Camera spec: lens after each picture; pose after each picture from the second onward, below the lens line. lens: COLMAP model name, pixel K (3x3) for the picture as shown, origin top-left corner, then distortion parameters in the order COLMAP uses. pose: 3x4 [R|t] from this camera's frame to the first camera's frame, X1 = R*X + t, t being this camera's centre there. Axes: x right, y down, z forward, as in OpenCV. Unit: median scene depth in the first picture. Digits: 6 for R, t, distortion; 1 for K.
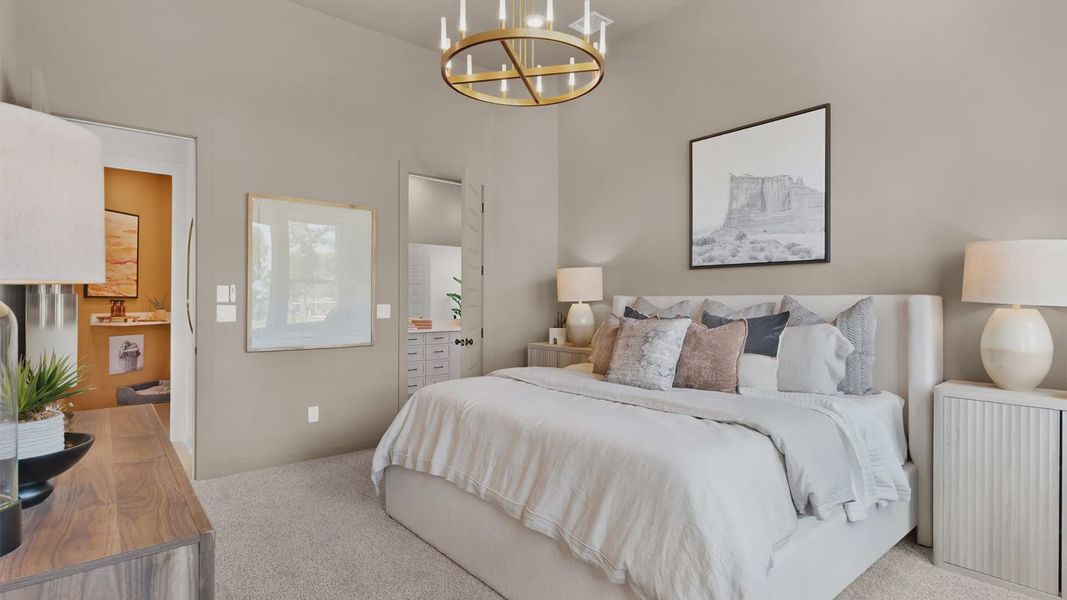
lens RADIAL K [[523.5, 0, 533.0], [0, 523.5, 300.5], [0, 0, 1]] dist [0.000998, 0.000381]
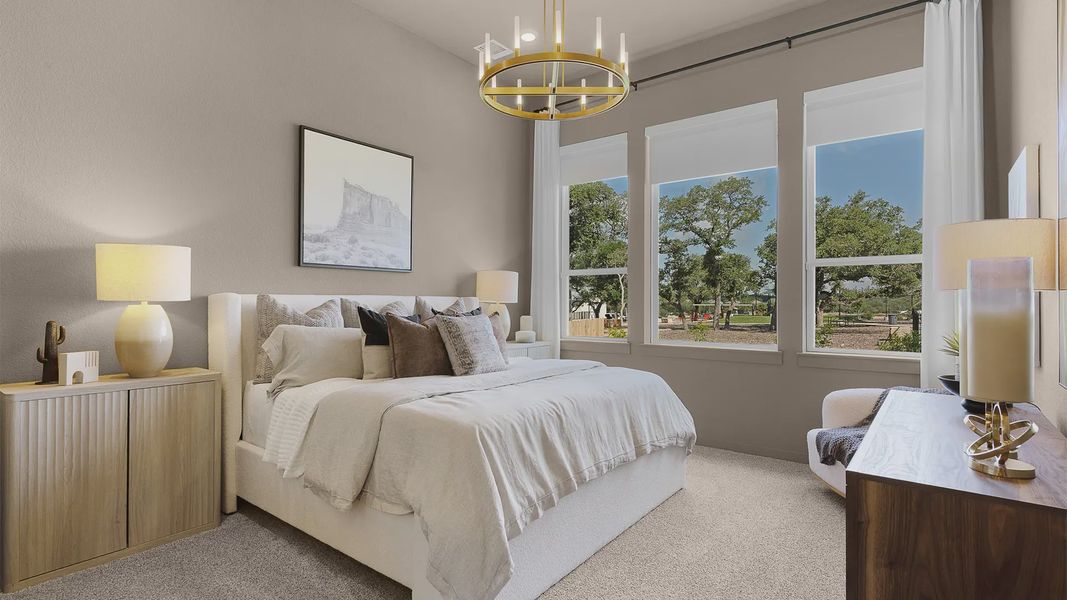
lens RADIAL K [[523.5, 0, 535.2], [0, 523.5, 299.1], [0, 0, 1]] dist [0.000998, 0.000381]
pose [[-0.222576, -0.003530, 0.974909, -0.737555], [-0.003977, 0.999988, 0.002713, -0.005791], [-0.974907, -0.003273, -0.222587, 0.862579]]
